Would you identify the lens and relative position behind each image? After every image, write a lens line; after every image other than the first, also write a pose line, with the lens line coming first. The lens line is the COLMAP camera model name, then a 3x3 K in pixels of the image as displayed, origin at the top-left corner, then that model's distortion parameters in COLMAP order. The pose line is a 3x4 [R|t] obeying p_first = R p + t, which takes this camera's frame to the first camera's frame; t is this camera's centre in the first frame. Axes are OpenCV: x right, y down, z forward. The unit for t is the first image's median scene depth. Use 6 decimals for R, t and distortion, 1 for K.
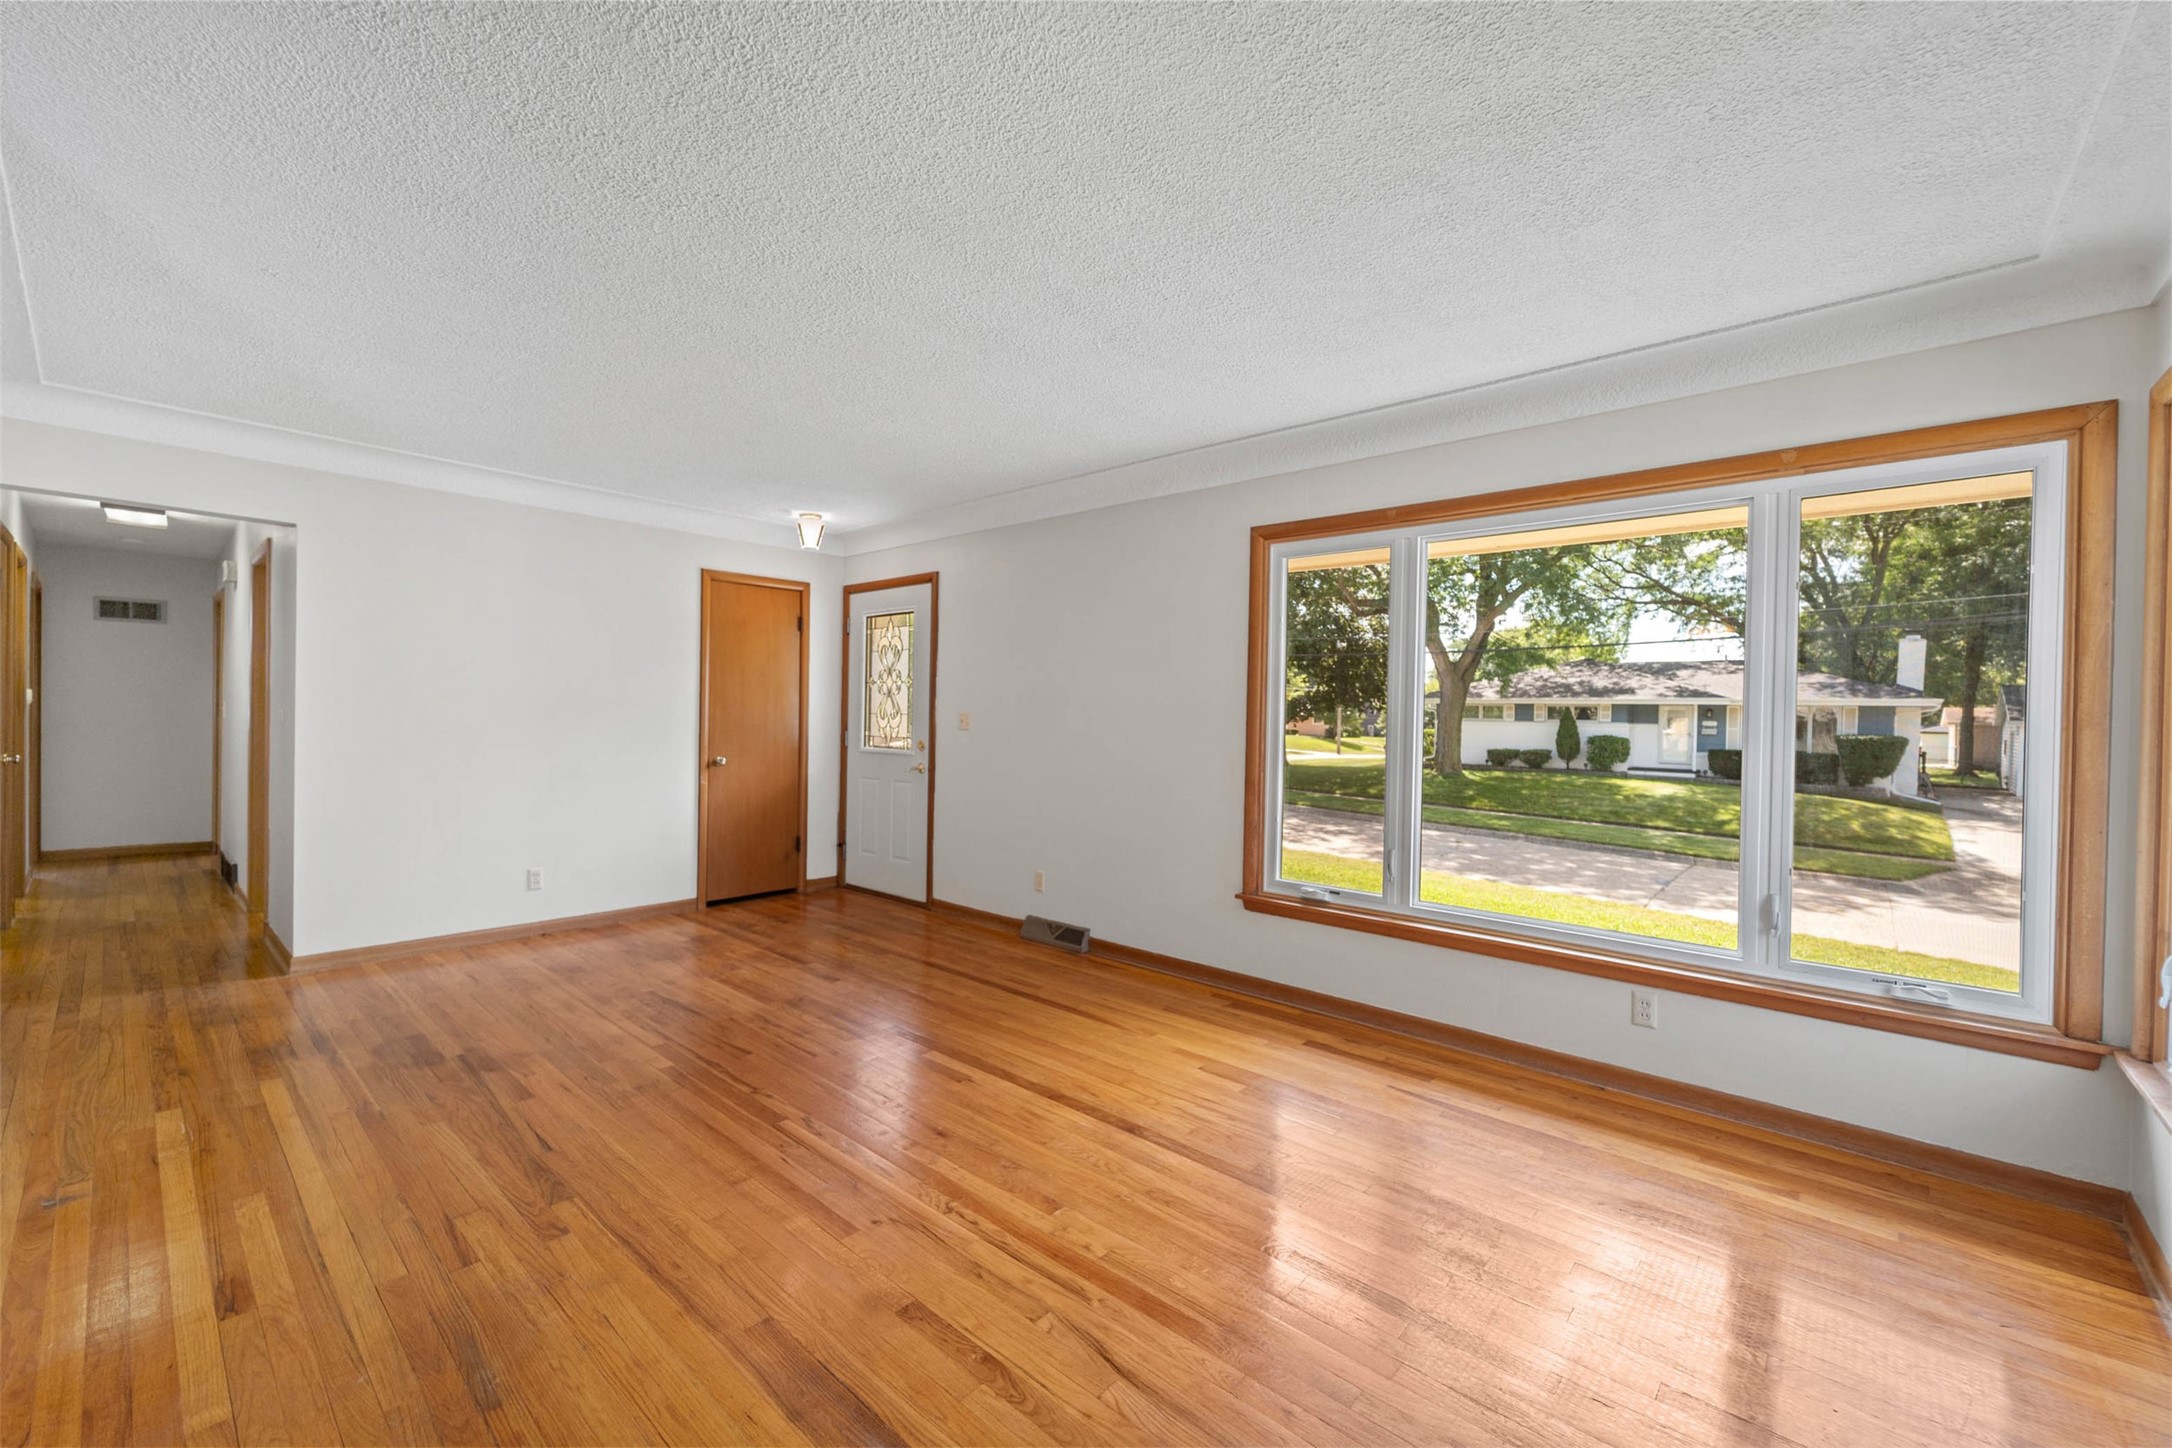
lens RADIAL K [[864.0, 0, 1096.3], [0, 864.0, 724.2], [0, 0, 1]] dist [0.005635, -0.000008]
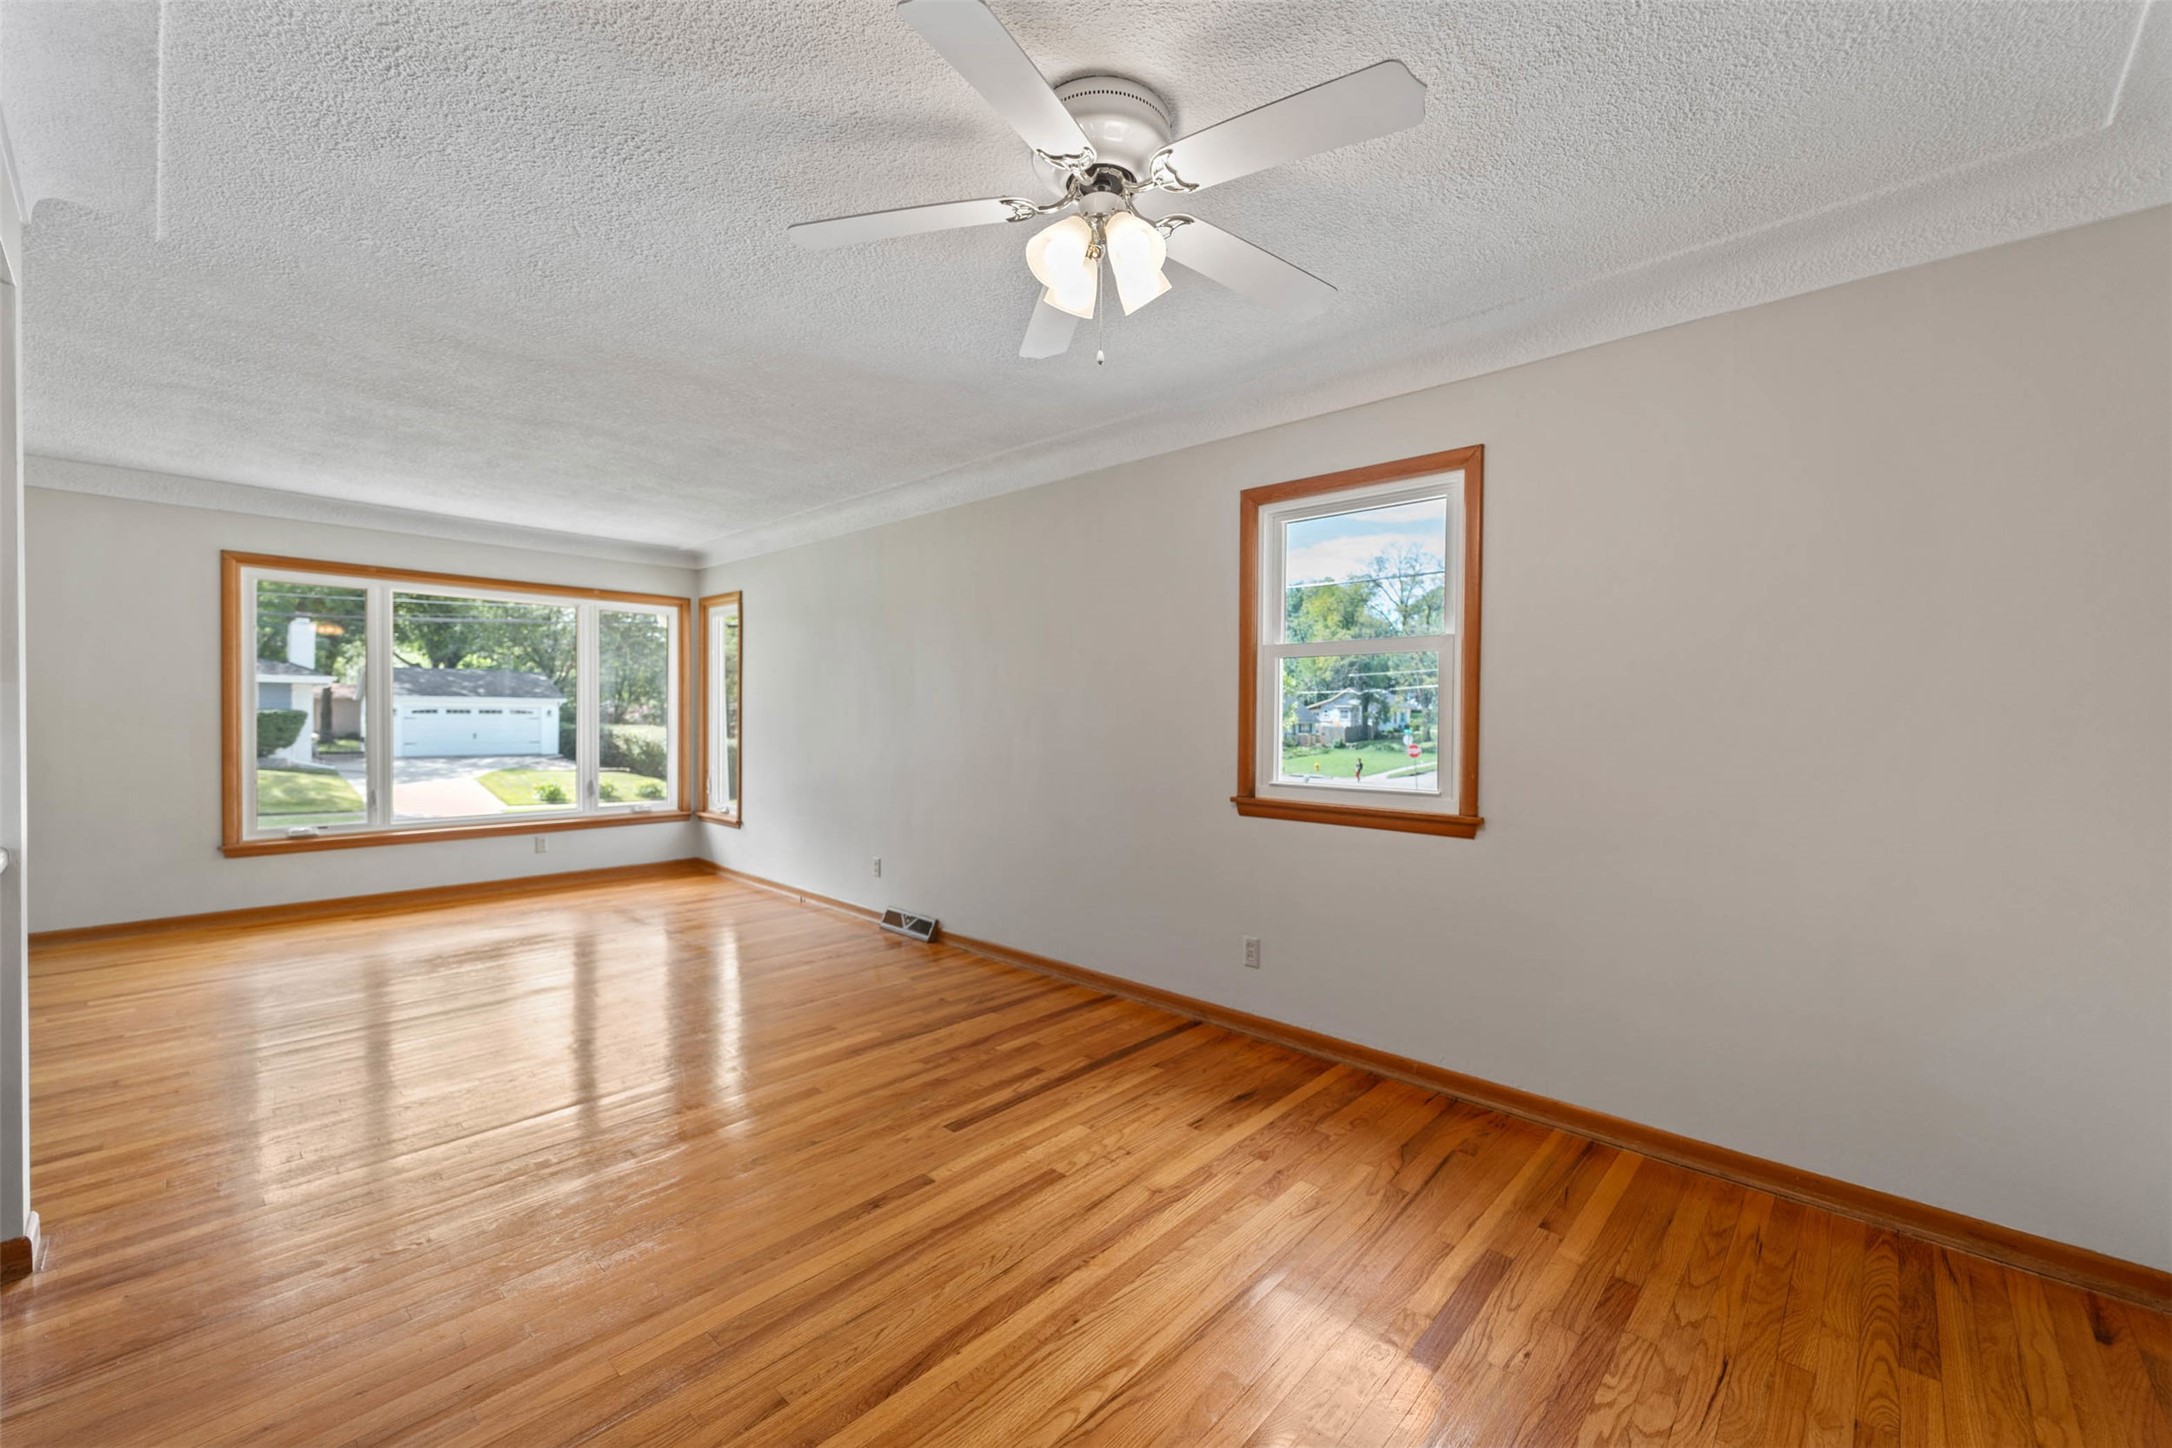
lens RADIAL K [[867.7, 0, 1106.1], [0, 867.7, 715.2], [0, 0, 1]] dist [0.001327, 0.000080]
pose [[0.014334, -0.022494, 0.999644, -0.733044], [0.001403, 0.999746, 0.022477, -0.012180], [-0.999896, 0.001080, 0.014362, -0.196995]]
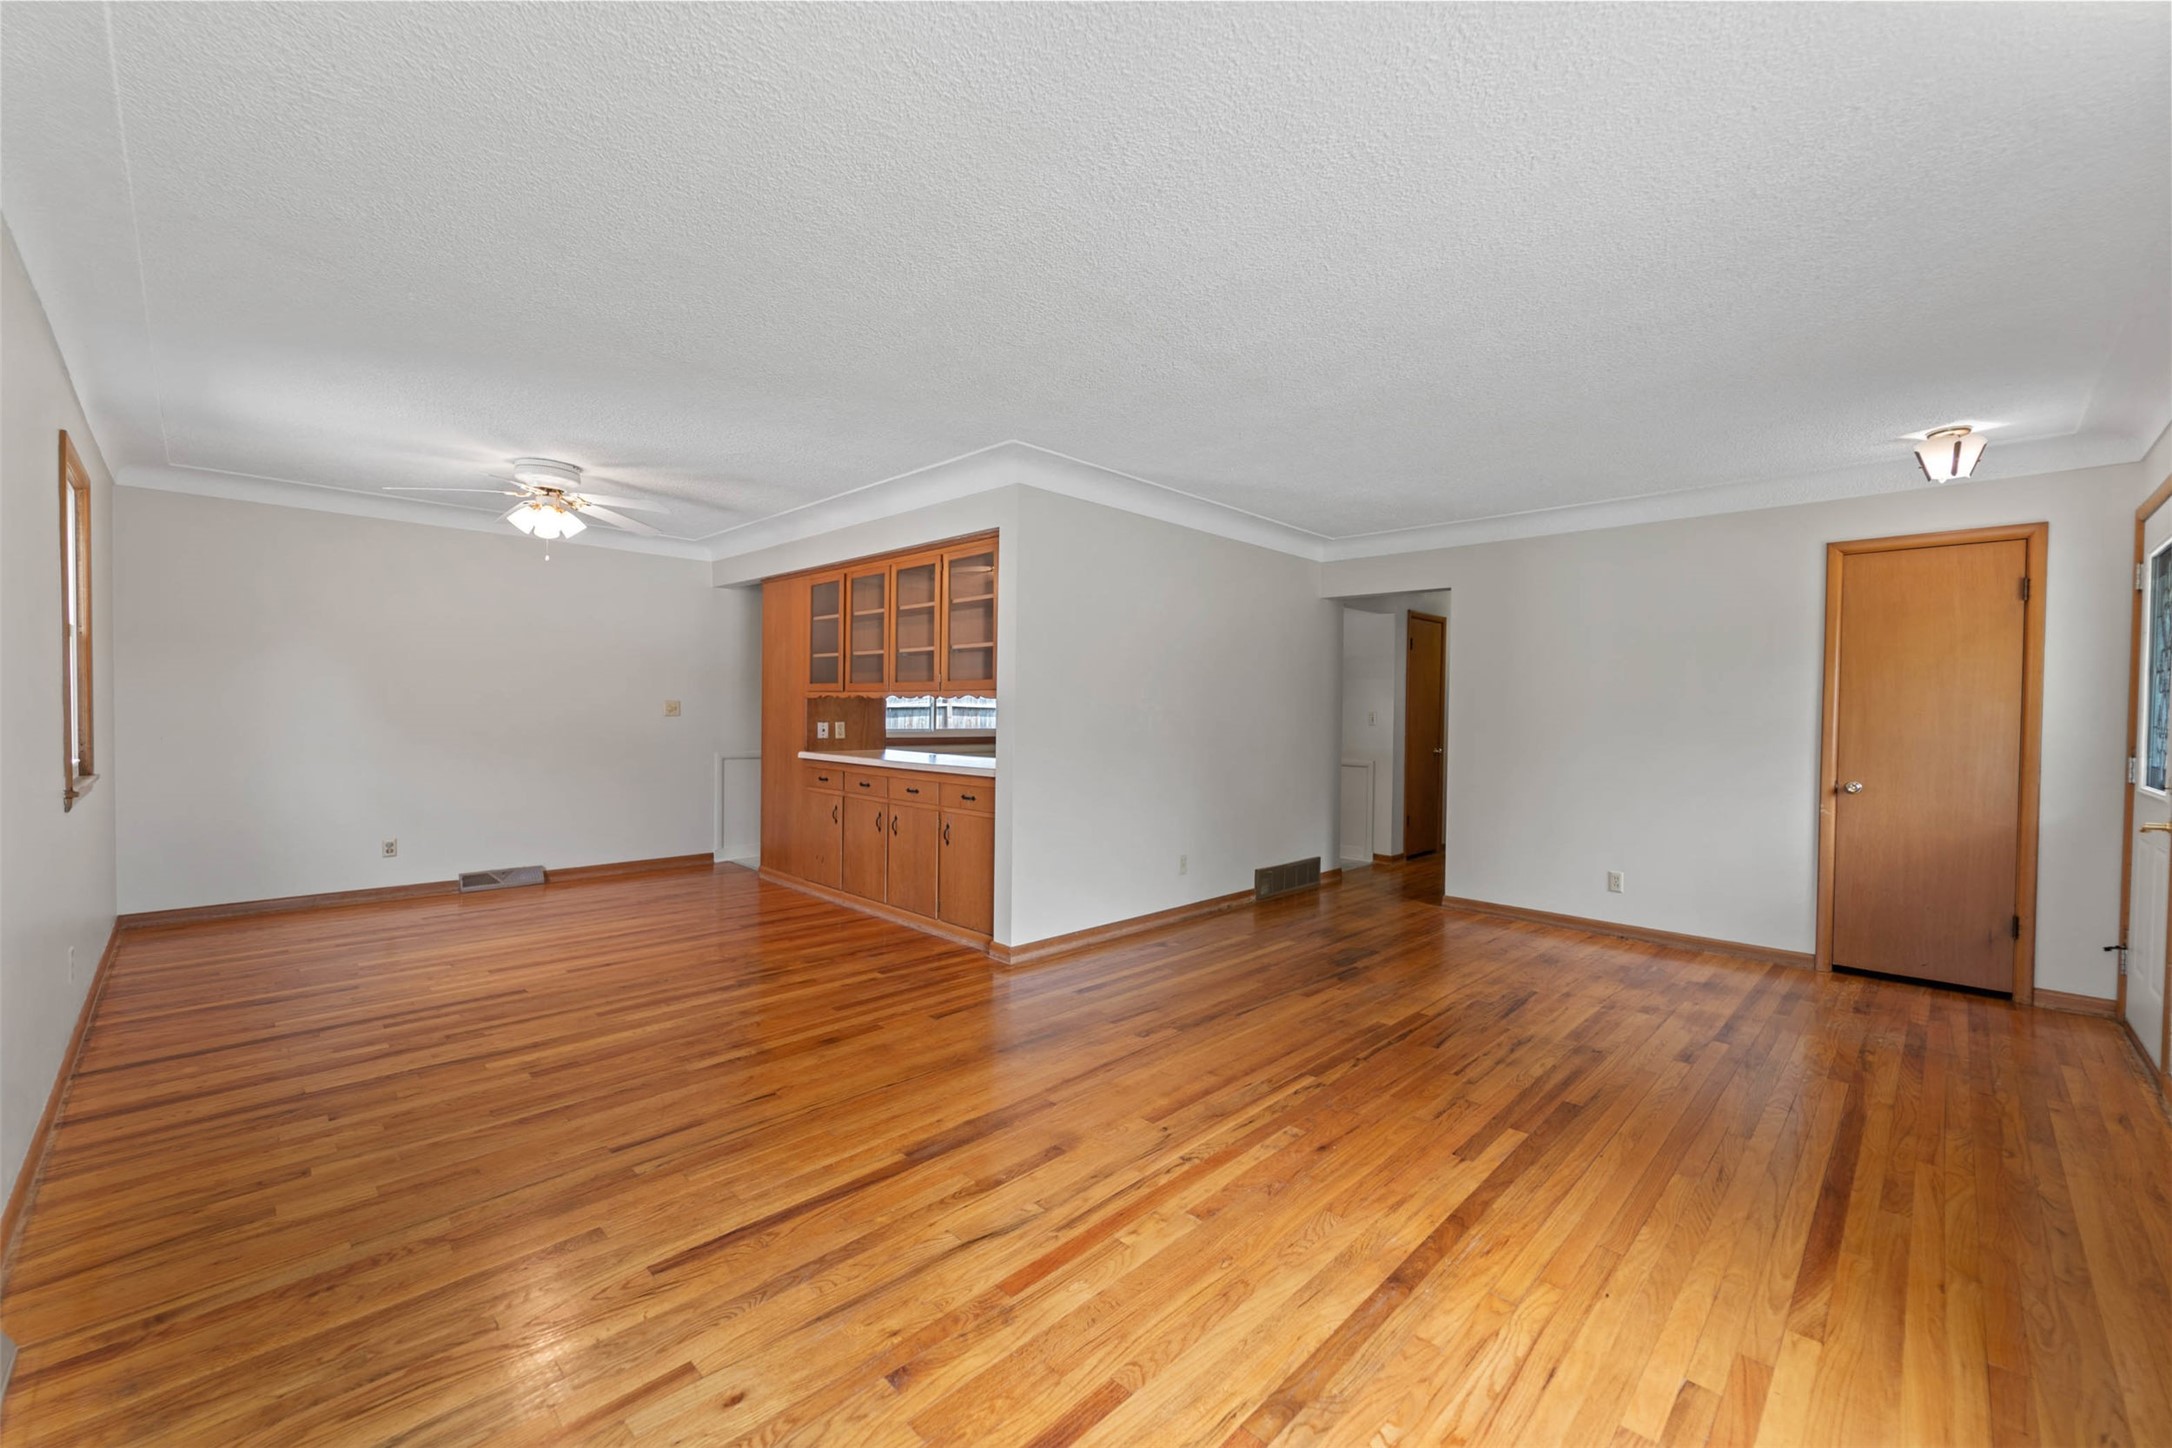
lens RADIAL K [[864.0, 0, 1096.3], [0, 864.0, 724.2], [0, 0, 1]] dist [0.005635, -0.000008]
pose [[-0.054125, -0.003207, -0.998529, 0.362823], [-0.024848, 0.999690, -0.001864, 0.004785], [0.998225, 0.024710, -0.054188, 0.360013]]
